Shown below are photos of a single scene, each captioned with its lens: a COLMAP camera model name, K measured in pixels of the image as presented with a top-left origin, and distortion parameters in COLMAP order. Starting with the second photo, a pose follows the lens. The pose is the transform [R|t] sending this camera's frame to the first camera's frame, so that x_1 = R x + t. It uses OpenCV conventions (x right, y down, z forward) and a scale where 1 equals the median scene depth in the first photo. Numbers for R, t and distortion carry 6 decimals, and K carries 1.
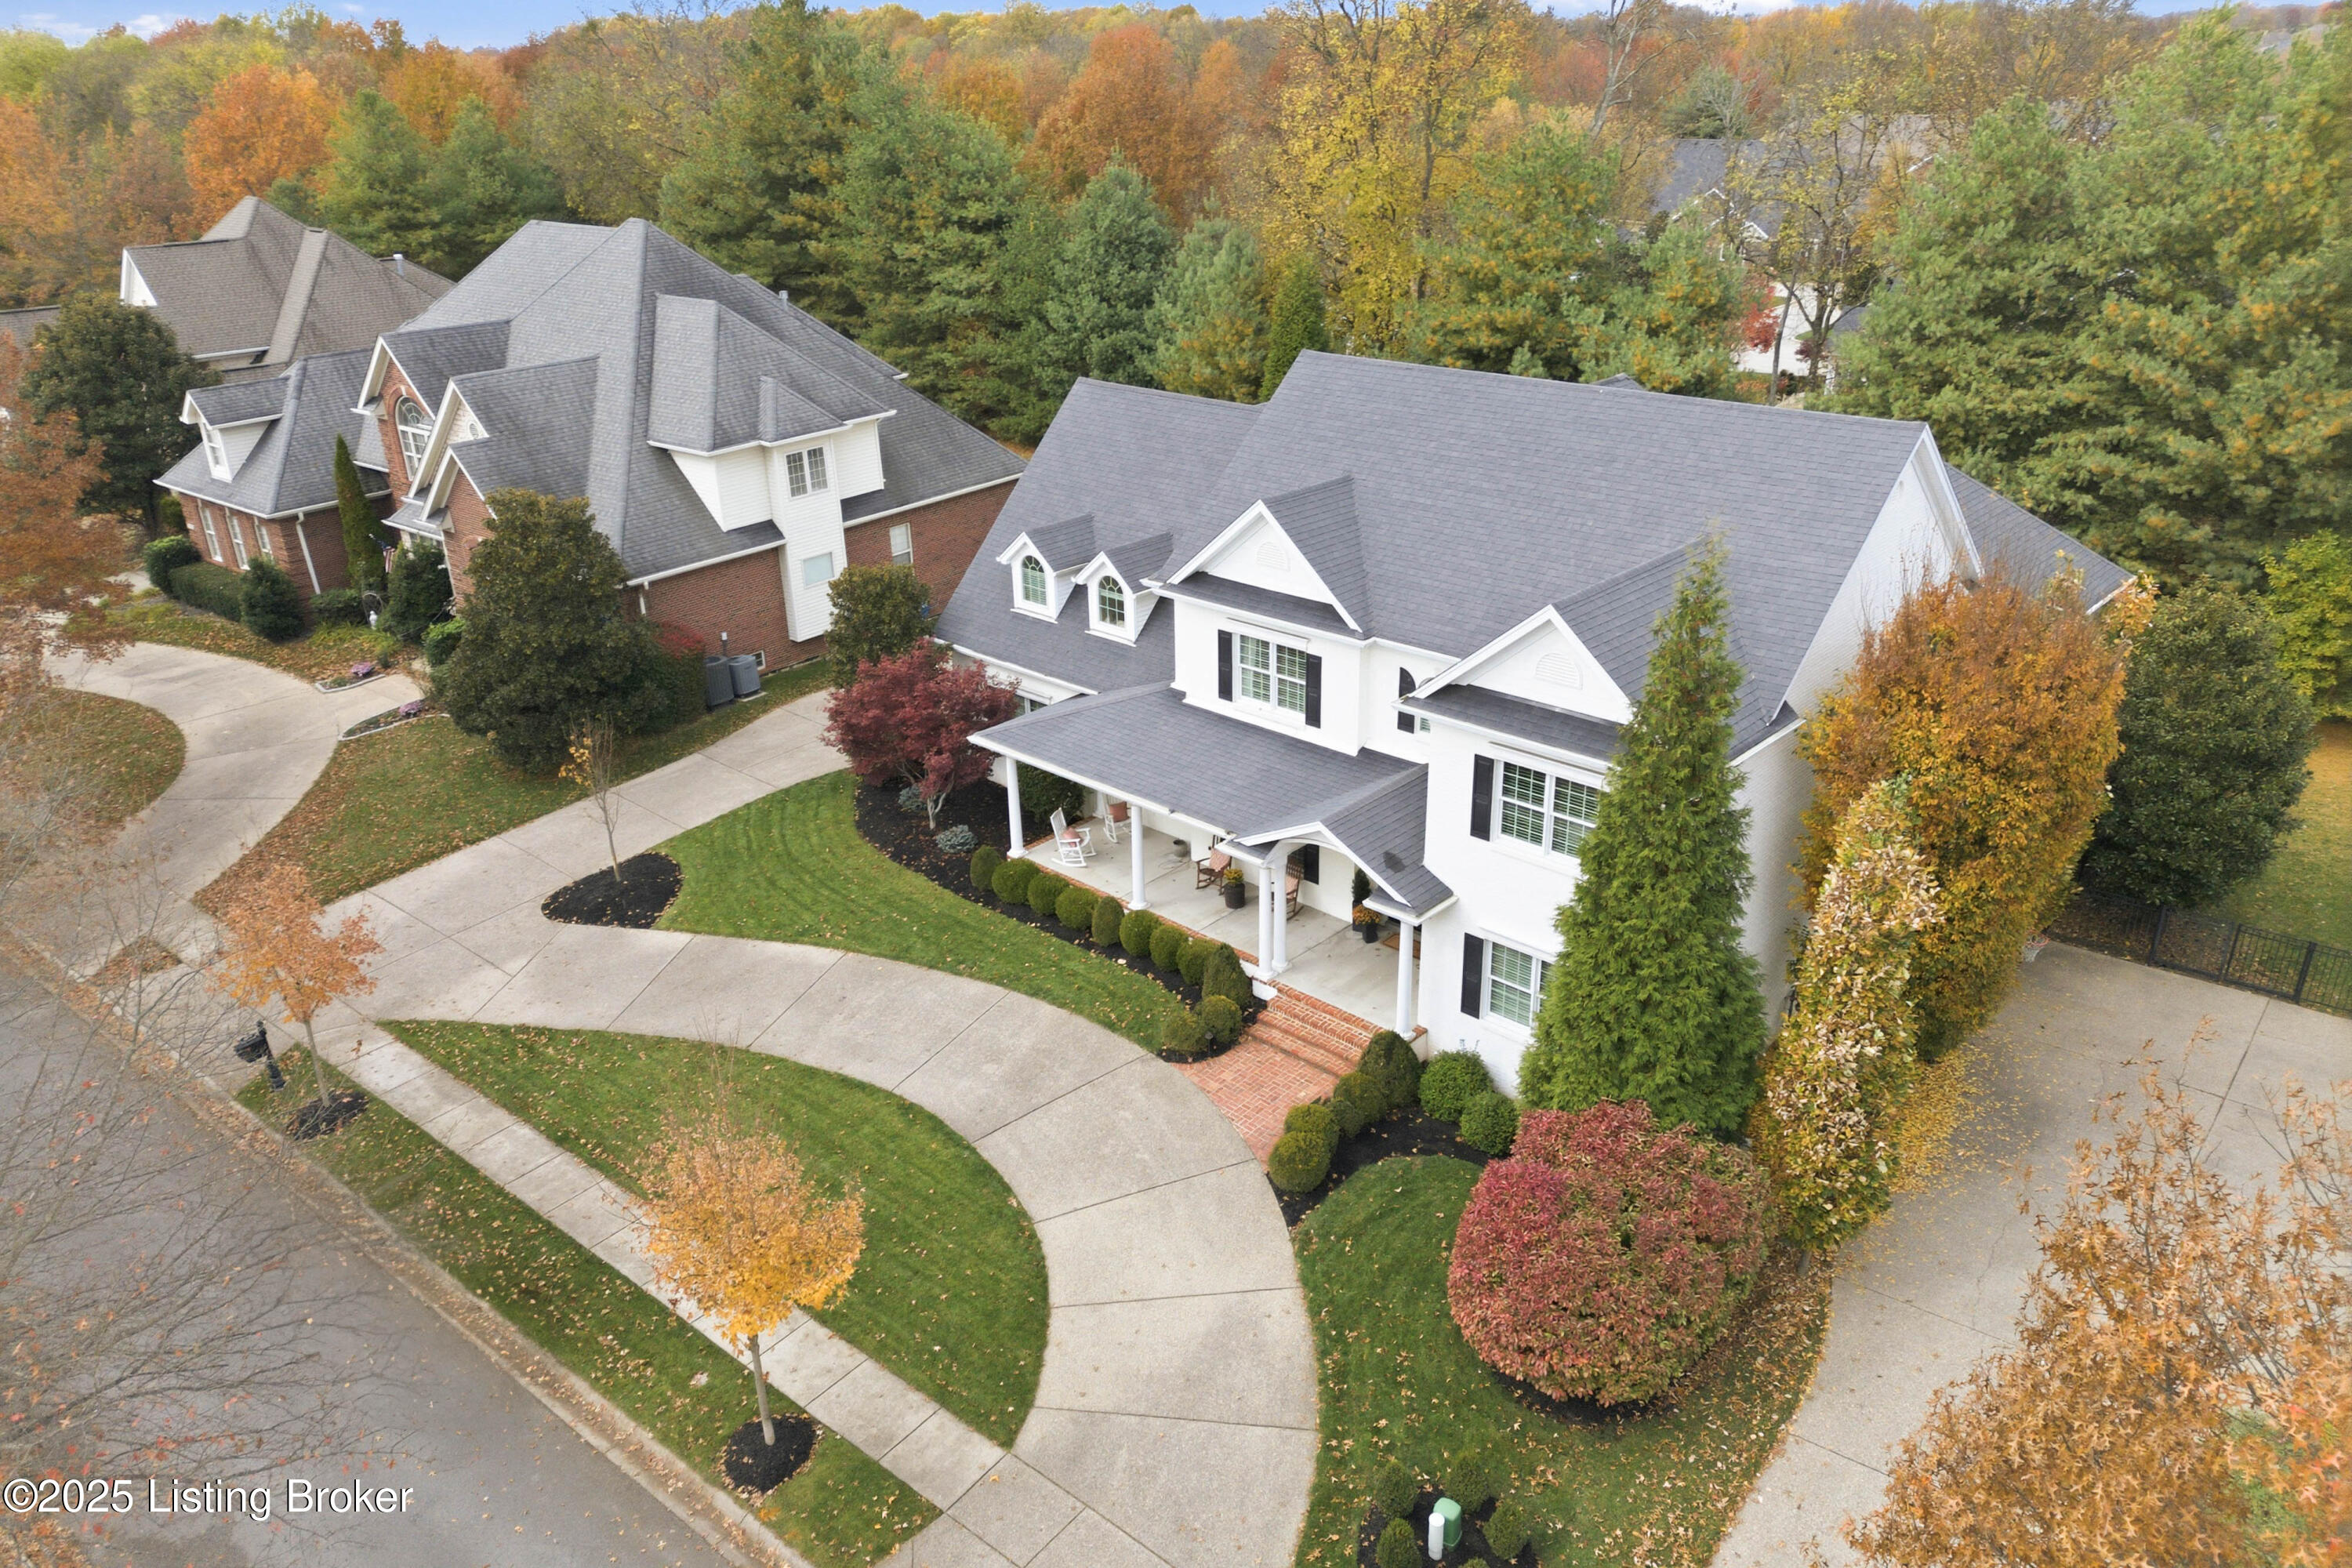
lens RADIAL K [[1633.2, 0, 1176.0], [0, 1633.2, 784.0], [0, 0, 1]] dist [0.113111, -0.132720]
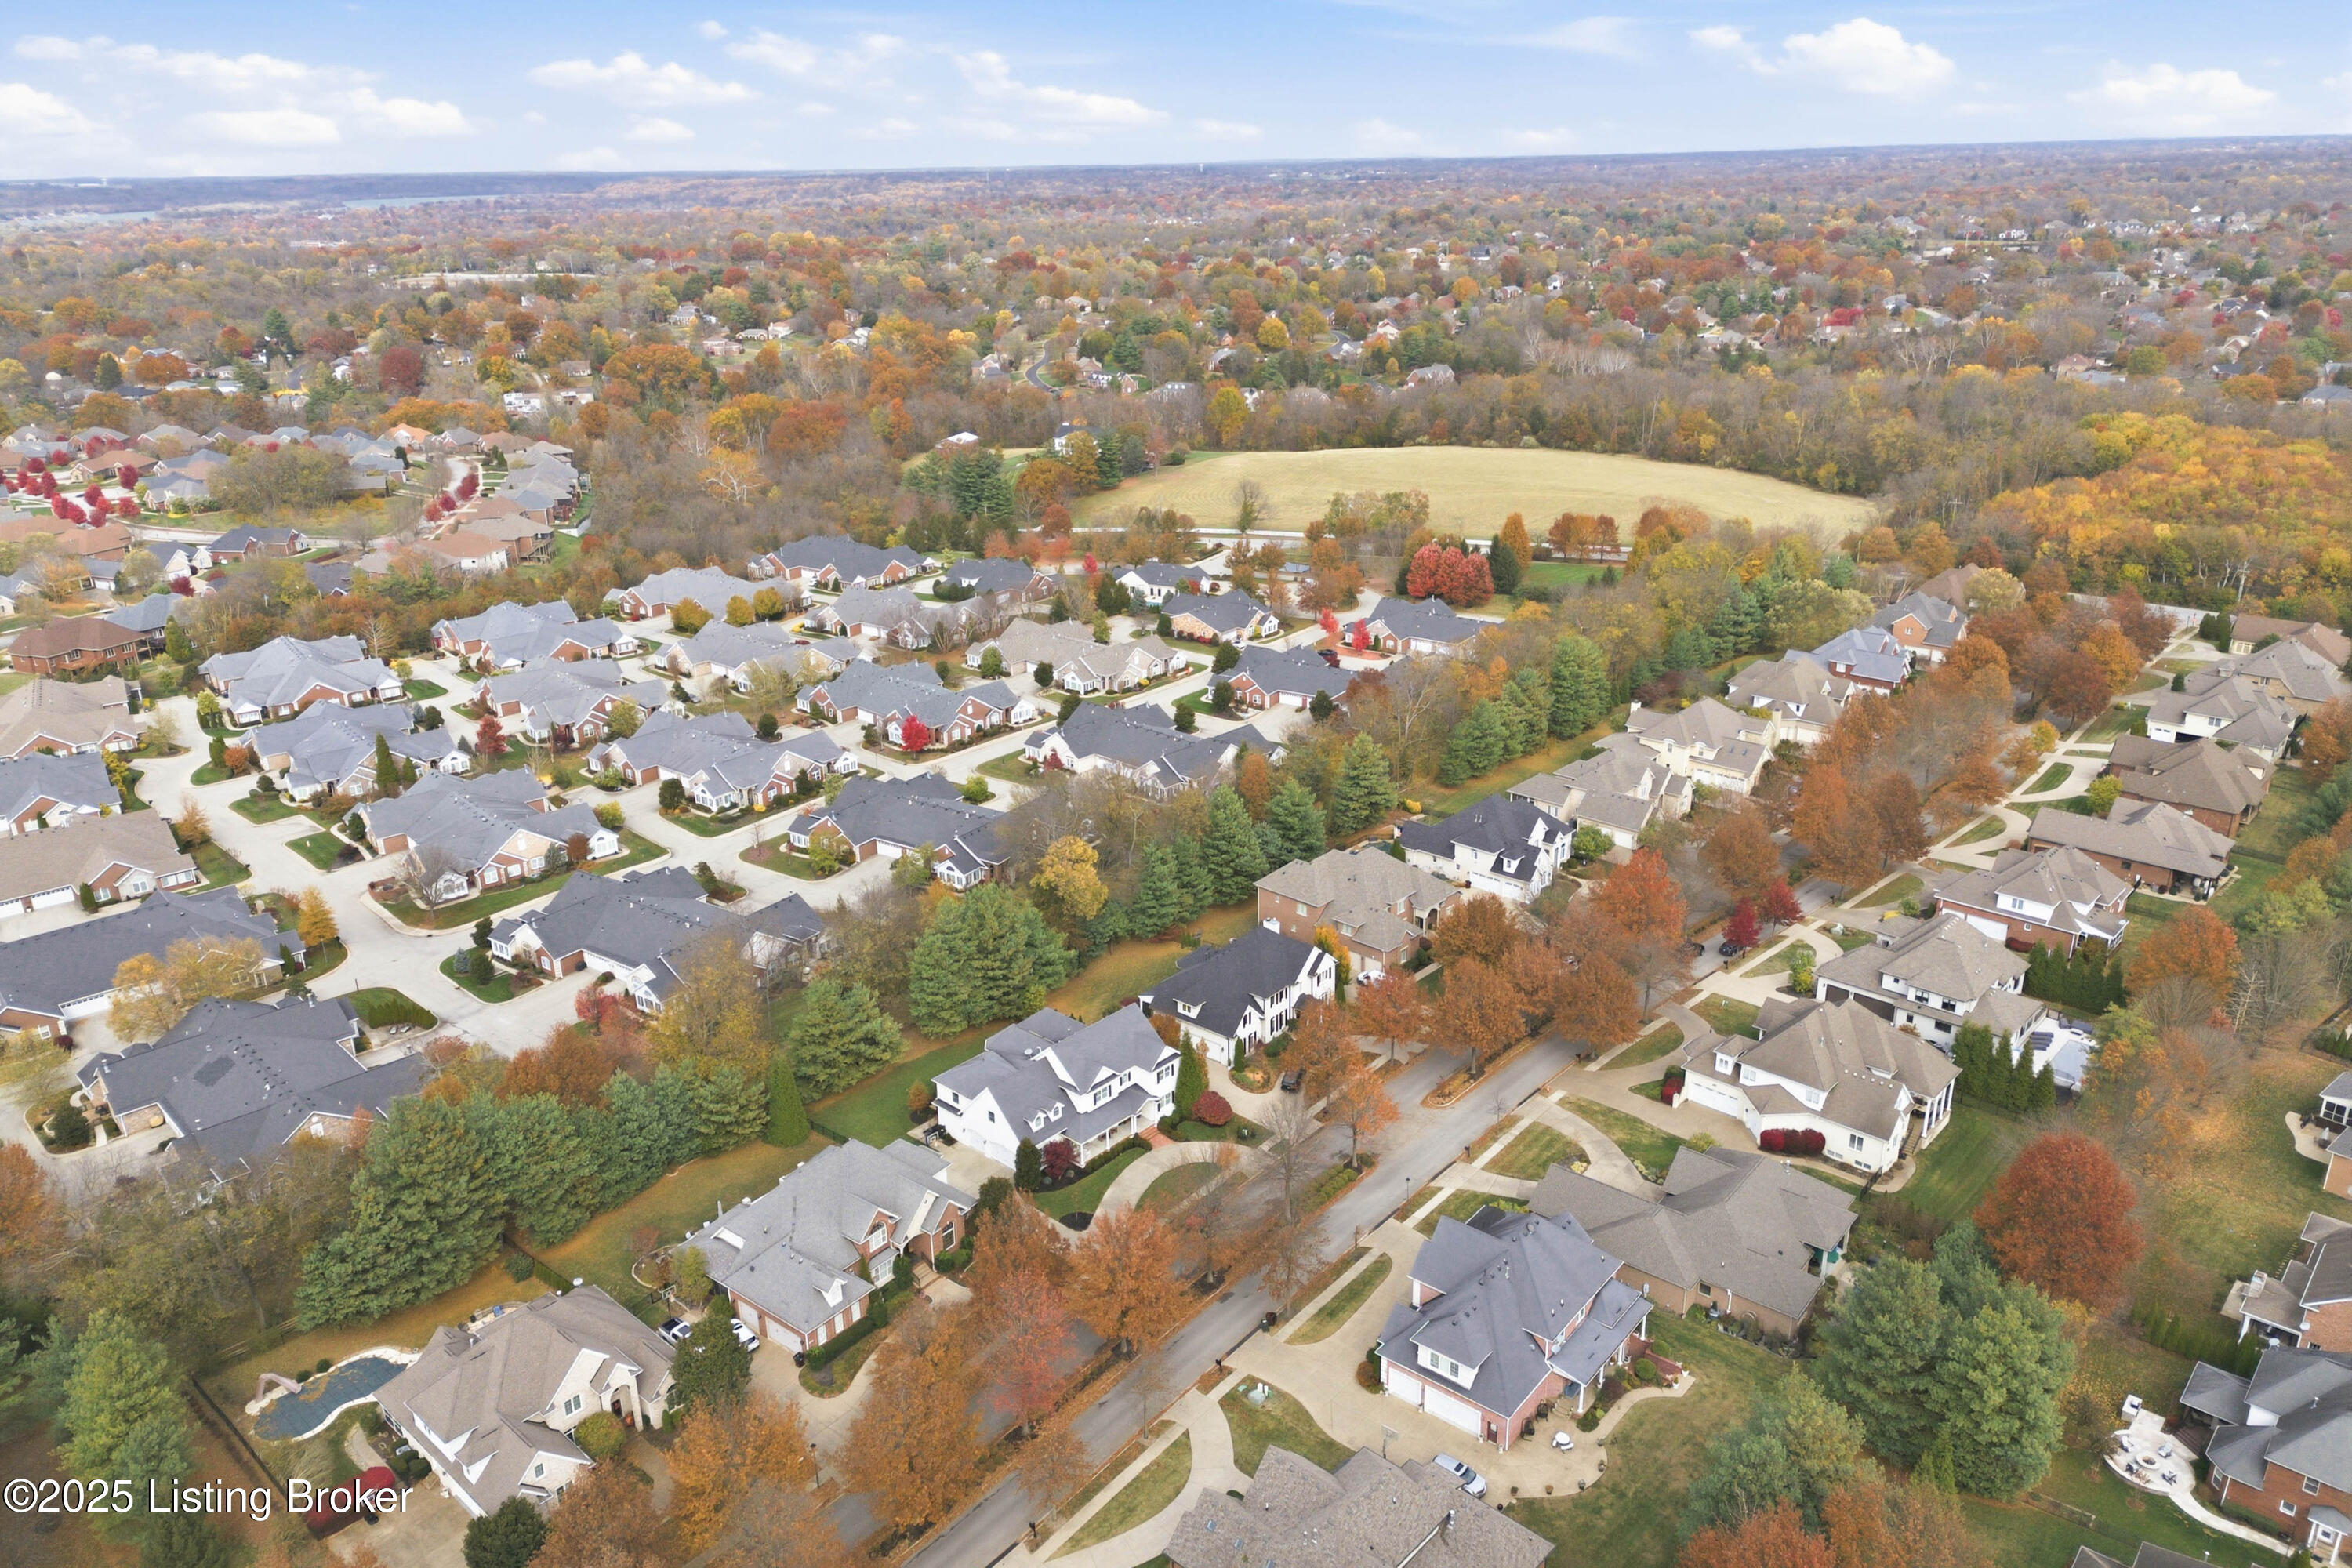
lens RADIAL K [[1596.8, 0, 1176.0], [0, 1596.8, 784.0], [0, 0, 1]] dist [0.180523, -0.440190]
pose [[0.008158, -0.325305, 0.945574, -4.705073], [0.433305, 0.853368, 0.289845, -2.415632], [-0.901210, 0.407357, 0.147918, -0.434126]]
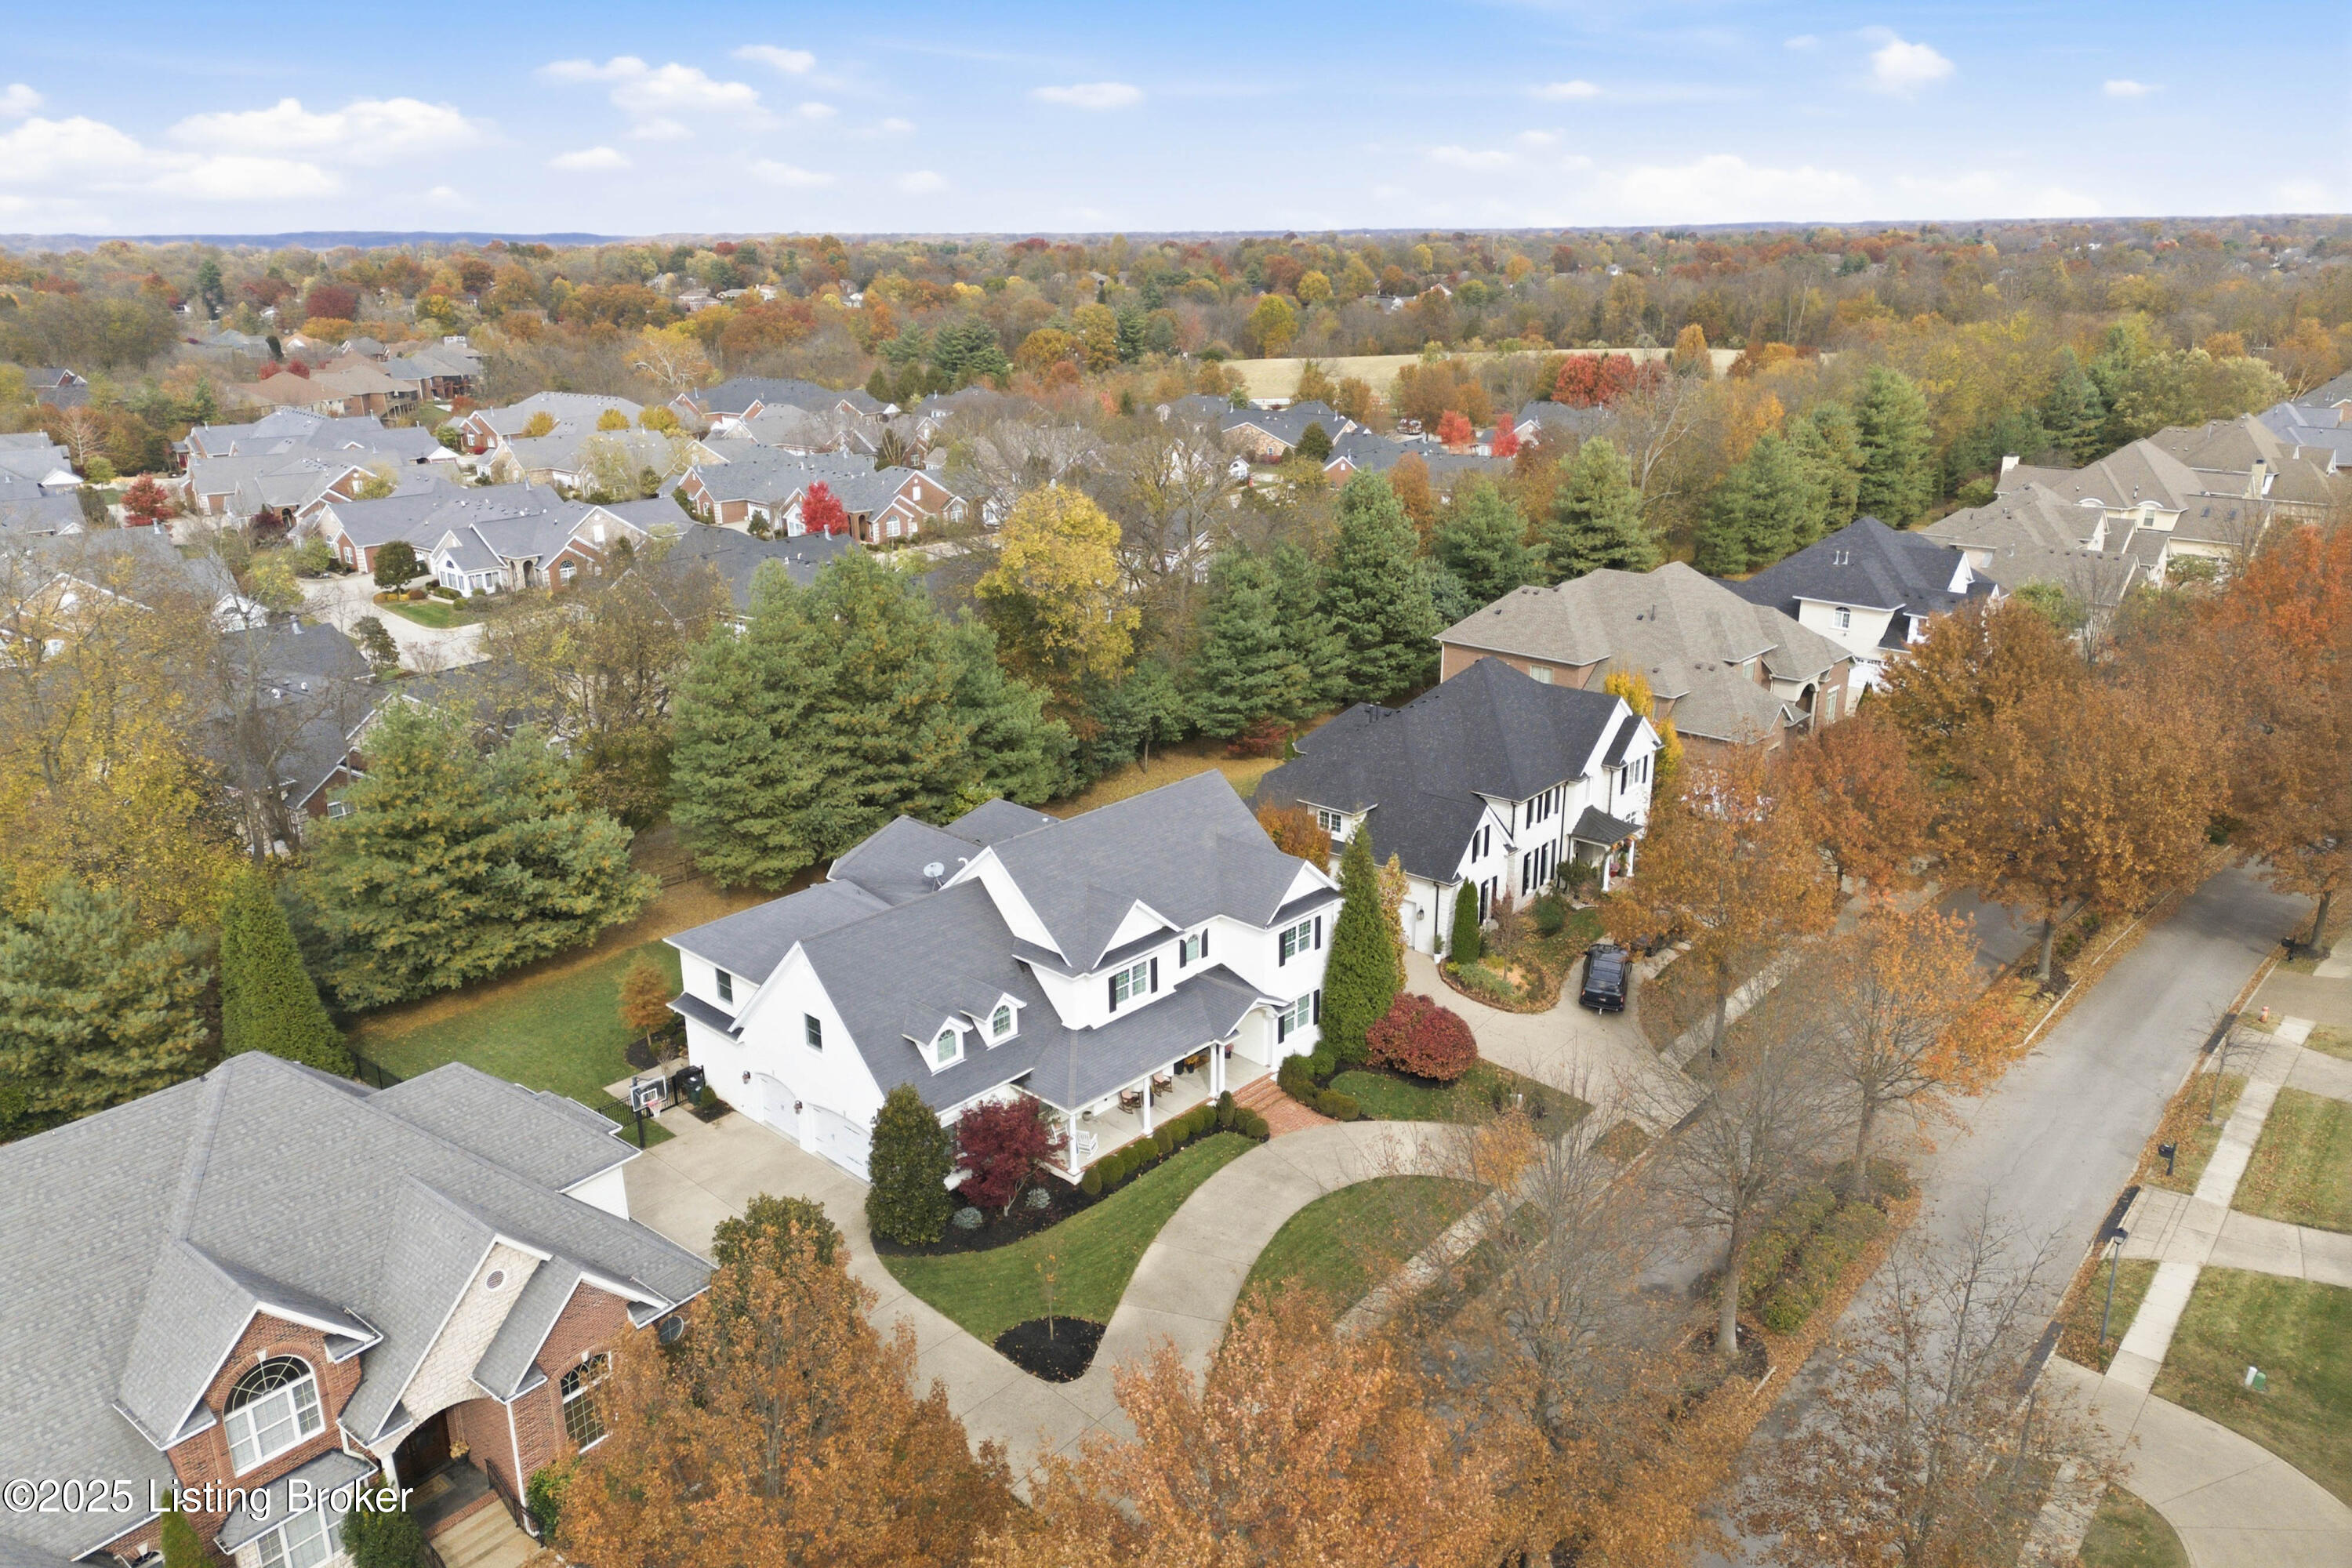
lens RADIAL K [[1633.2, 0, 1176.0], [0, 1633.2, 784.0], [0, 0, 1]] dist [0.113111, -0.132720]
pose [[0.019700, -0.293260, 0.955830, -1.757134], [0.423639, 0.868400, 0.257704, -0.762186], [-0.905617, 0.399850, 0.141344, 0.590459]]
